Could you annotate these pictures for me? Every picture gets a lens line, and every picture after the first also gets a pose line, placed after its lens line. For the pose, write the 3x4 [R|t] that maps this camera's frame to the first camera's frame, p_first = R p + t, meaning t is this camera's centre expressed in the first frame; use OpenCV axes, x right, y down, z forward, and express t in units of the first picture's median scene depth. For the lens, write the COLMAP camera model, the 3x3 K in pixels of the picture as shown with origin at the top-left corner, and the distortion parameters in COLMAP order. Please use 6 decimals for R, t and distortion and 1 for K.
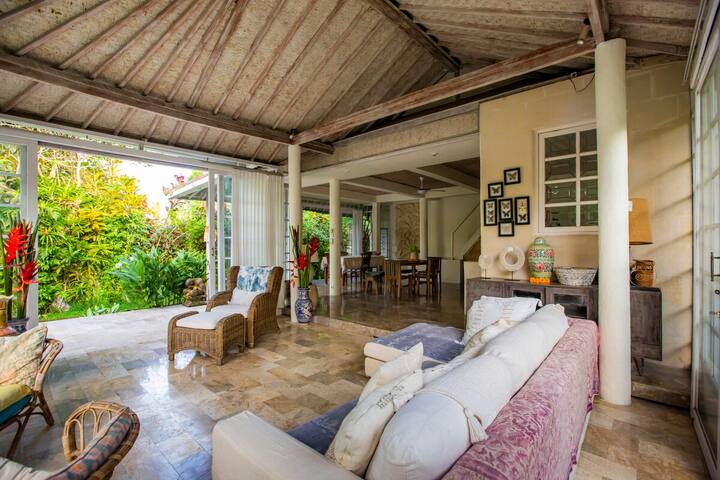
lens RADIAL K [[329.7, 0, 355.1], [0, 329.7, 240.2], [0, 0, 1]] dist [-0.031891, 0.005979]
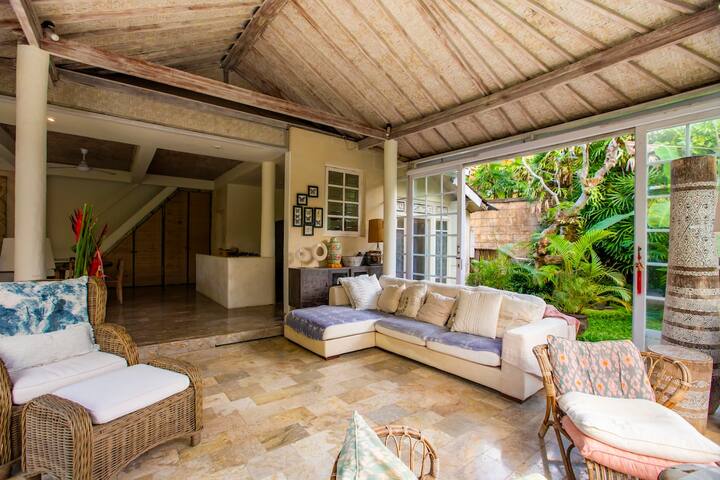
lens RADIAL K [[329.7, 0, 357.9], [0, 329.7, 243.4], [0, 0, 1]] dist [-0.031891, 0.005979]
pose [[0.187327, 0.008261, 0.982263, -0.839727], [-0.014652, 0.999877, -0.005615, 0.025903], [-0.982188, -0.013340, 0.187425, 0.559109]]
